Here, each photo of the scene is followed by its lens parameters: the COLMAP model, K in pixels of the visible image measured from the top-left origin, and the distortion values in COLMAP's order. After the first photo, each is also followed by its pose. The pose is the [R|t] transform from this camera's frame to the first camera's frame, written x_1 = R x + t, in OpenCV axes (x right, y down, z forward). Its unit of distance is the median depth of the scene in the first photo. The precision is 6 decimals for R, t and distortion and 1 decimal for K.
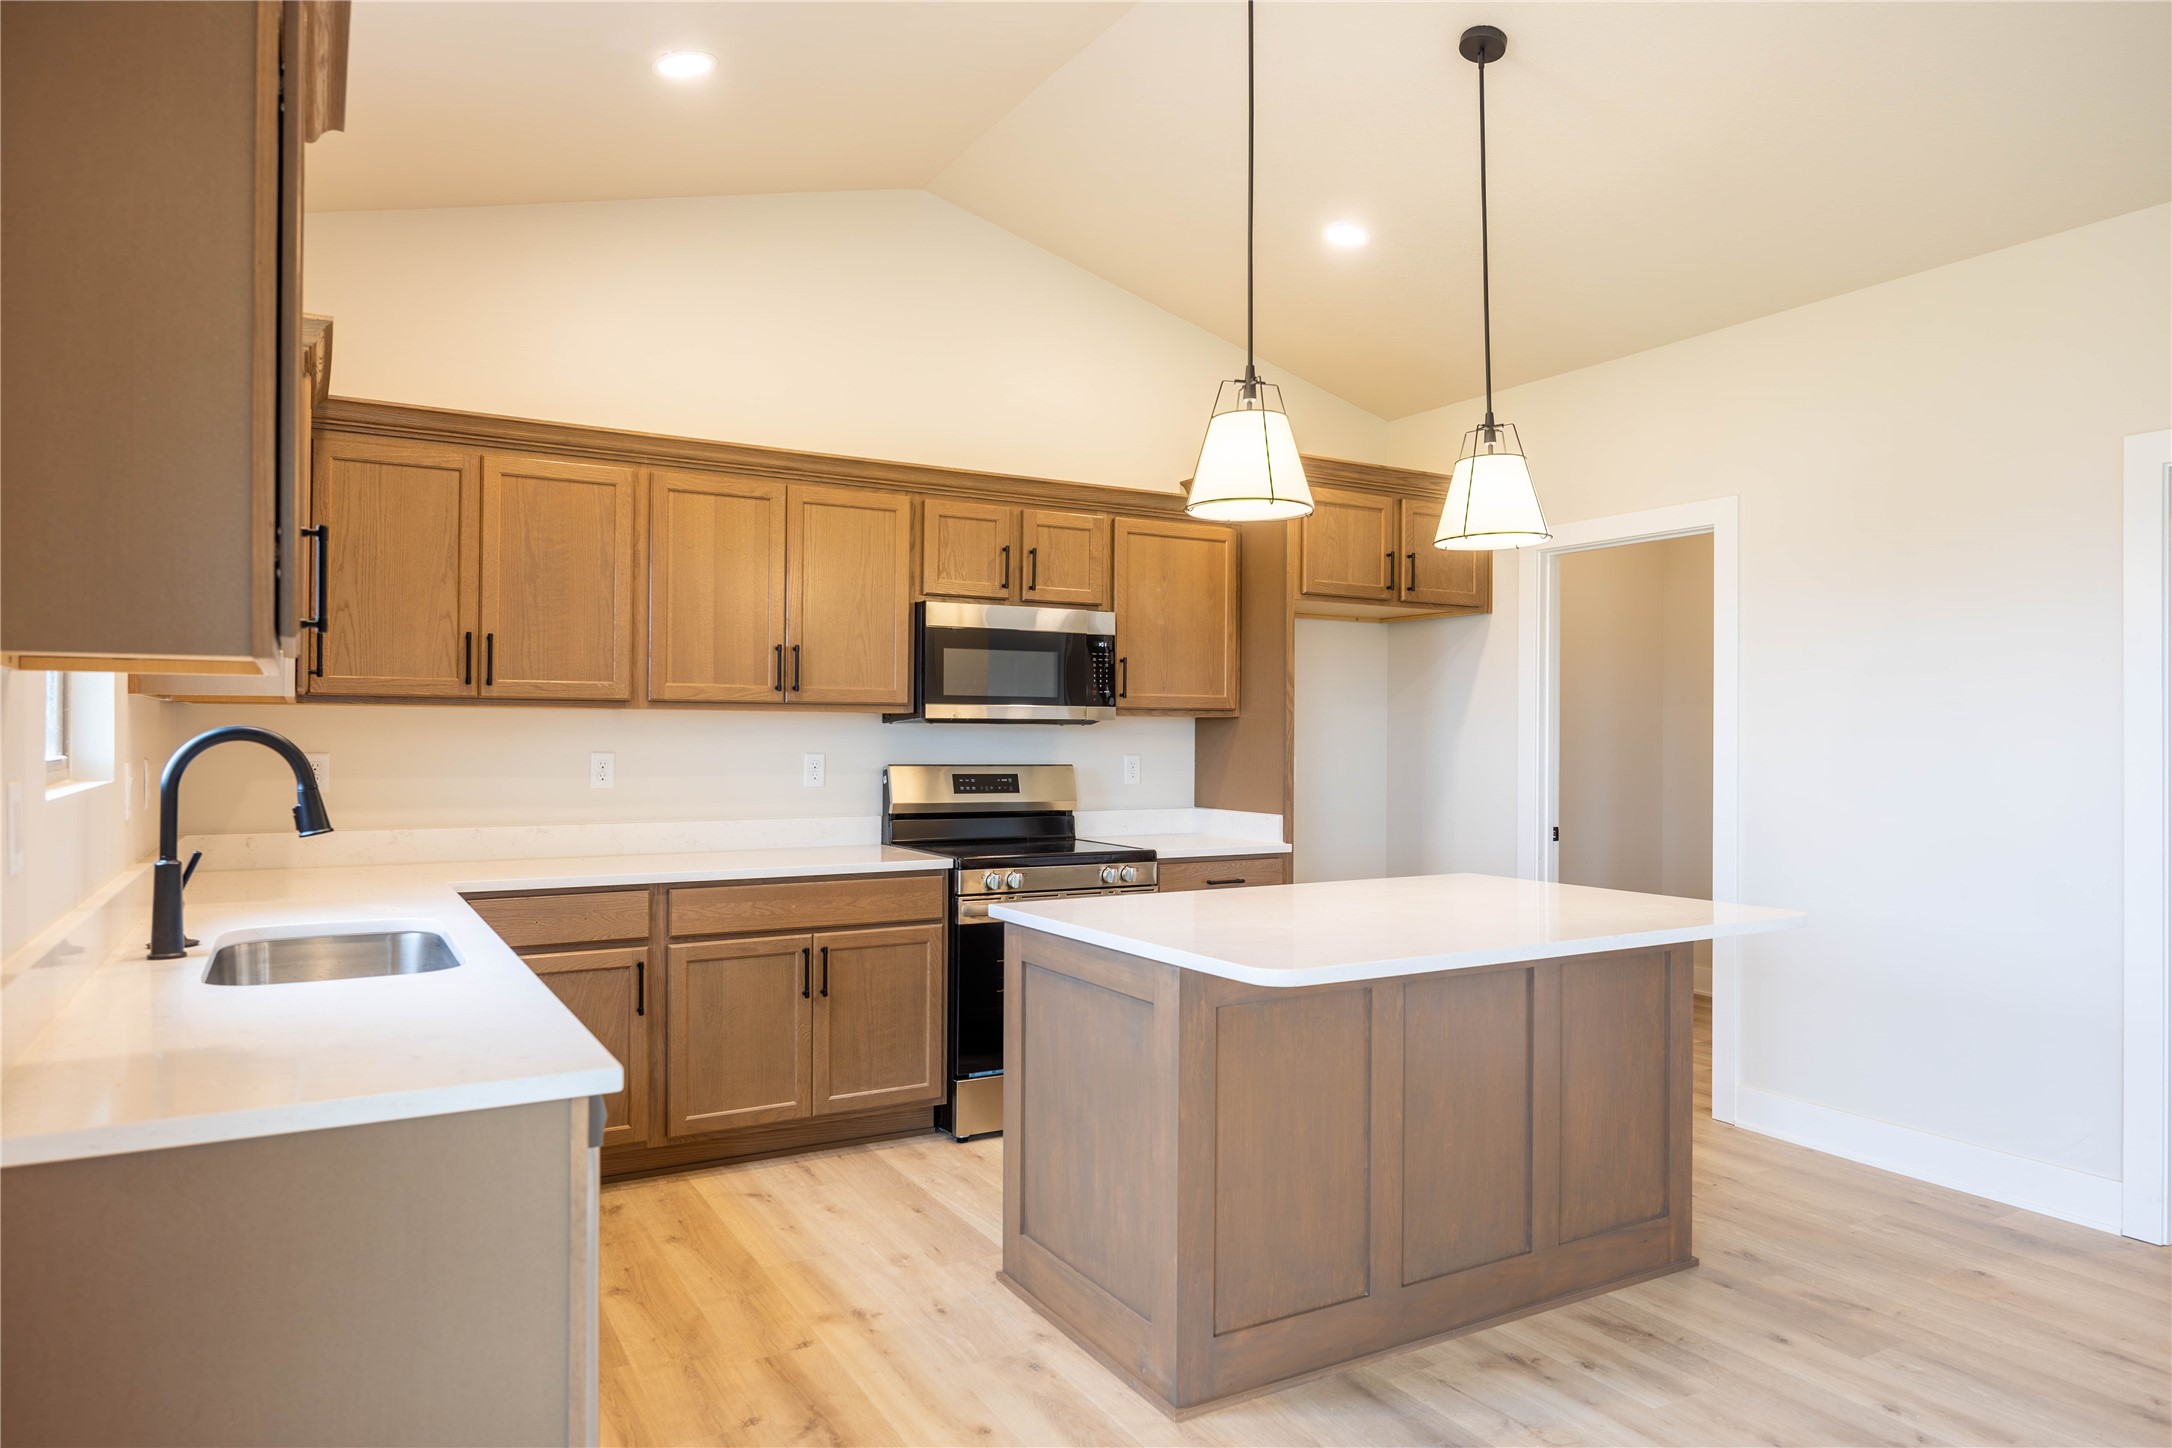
lens RADIAL K [[1350.8, 0, 1087.7], [0, 1350.8, 721.4], [0, 0, 1]] dist [-0.000773, 0.001573]
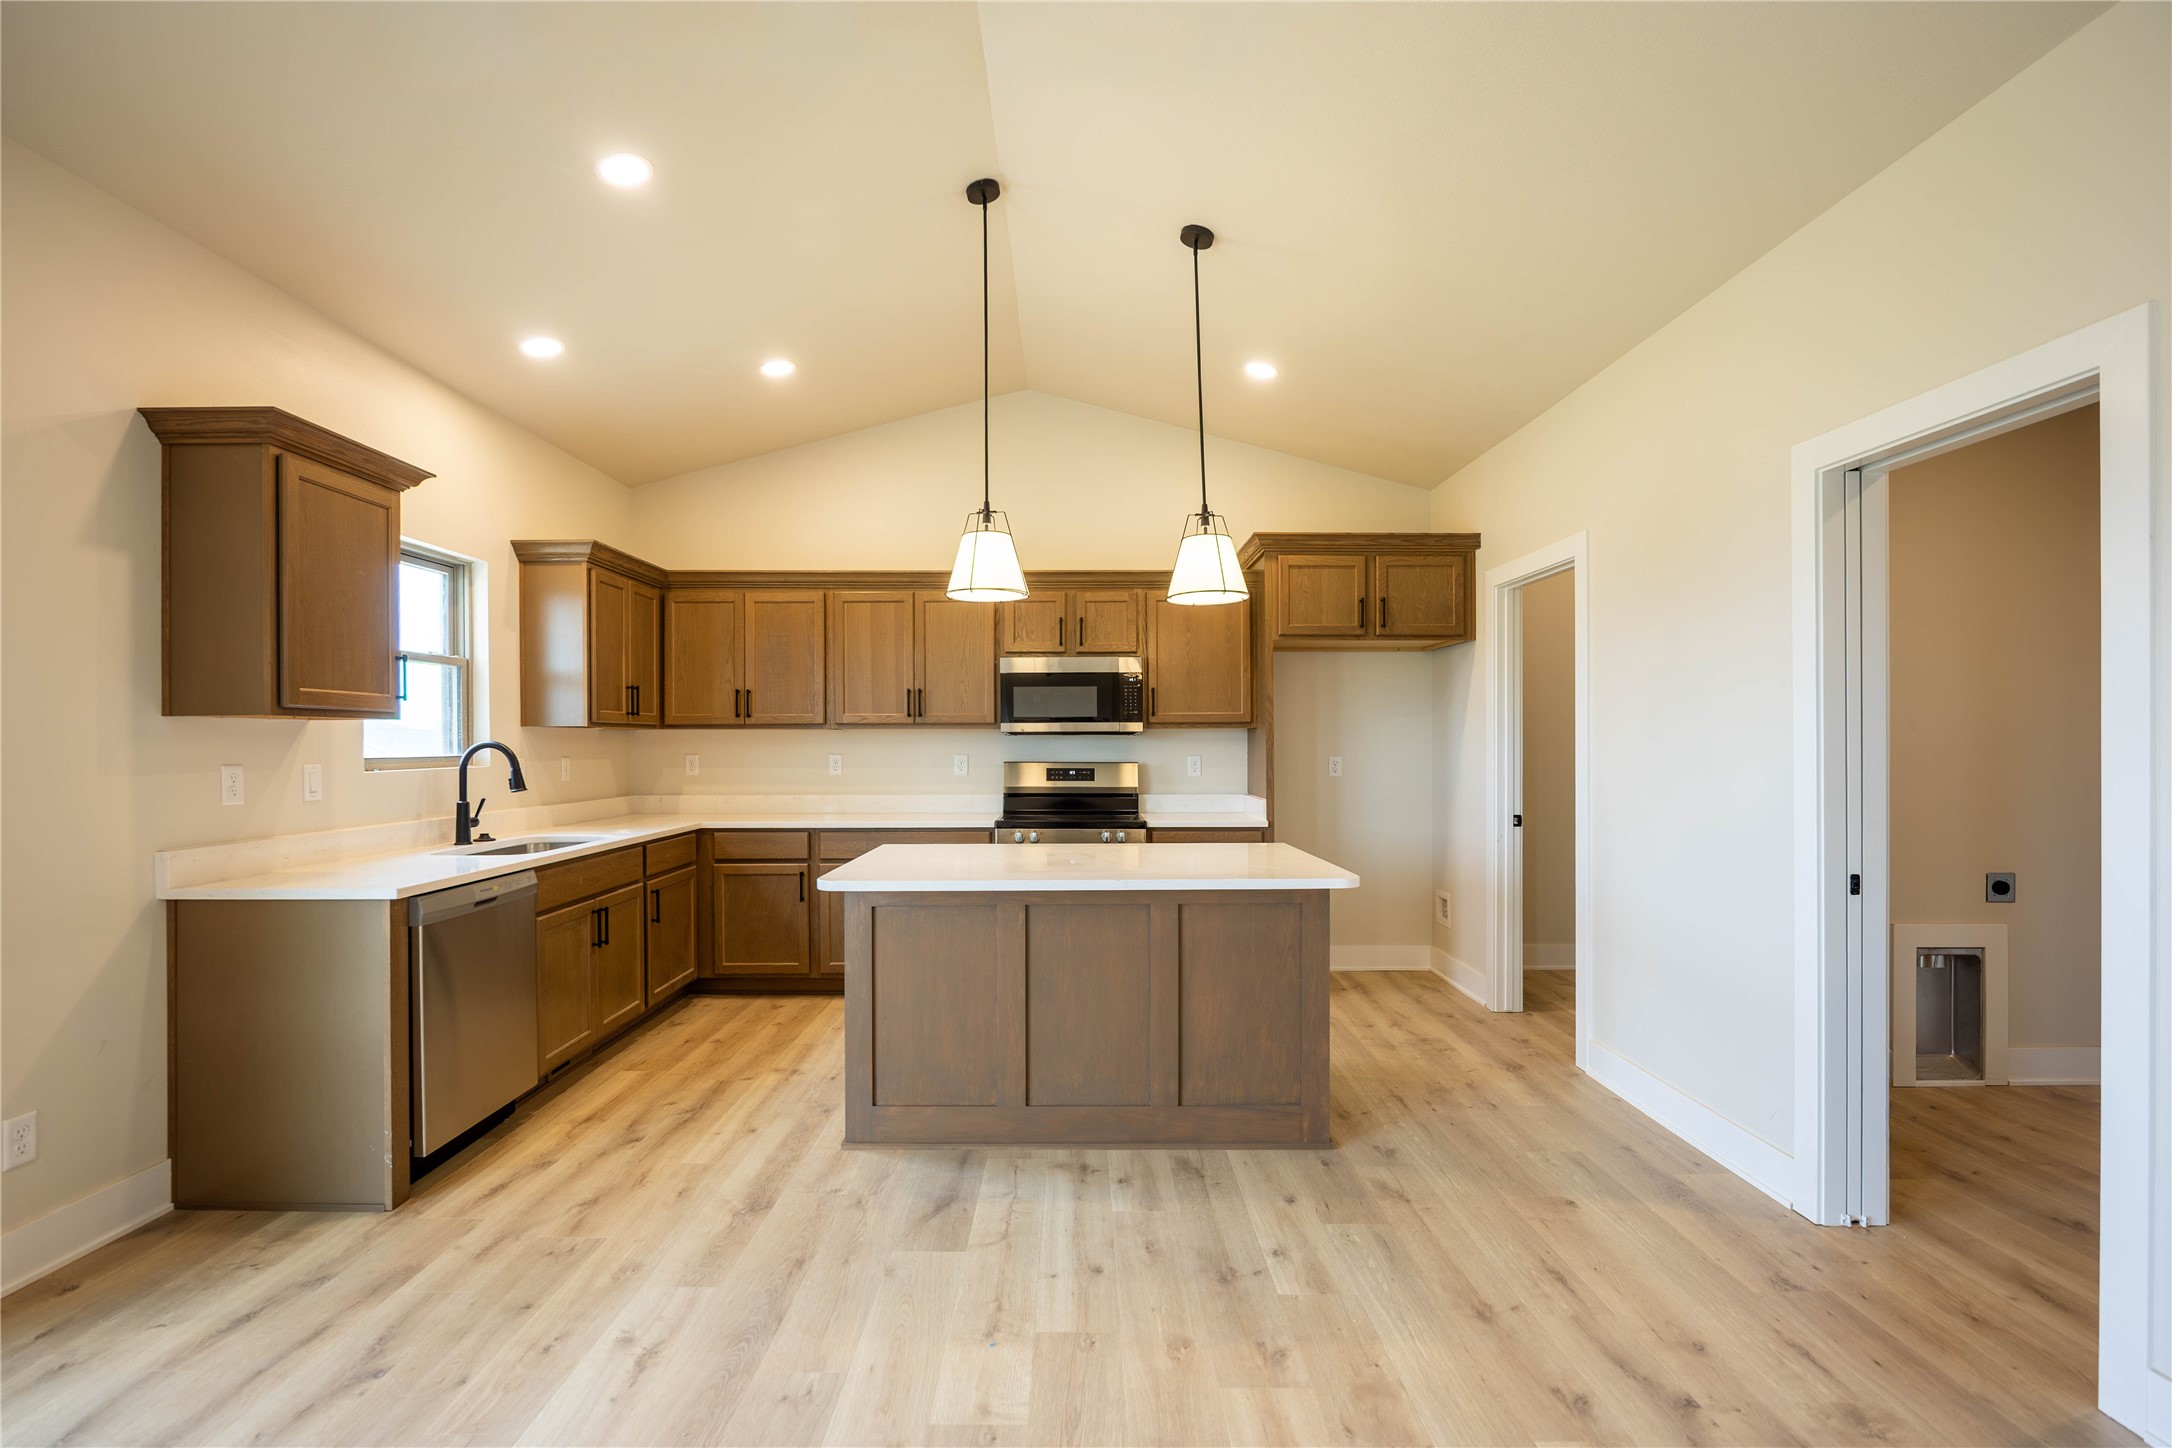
lens RADIAL K [[992.9, 0, 1083.2], [0, 992.9, 741.4], [0, 0, 1]] dist [-0.005279, 0.001207]
pose [[0.864515, -0.009203, -0.502524, 0.634624], [0.012458, 0.999918, 0.003119, 0.007244], [0.502453, -0.008957, 0.864558, 0.058726]]
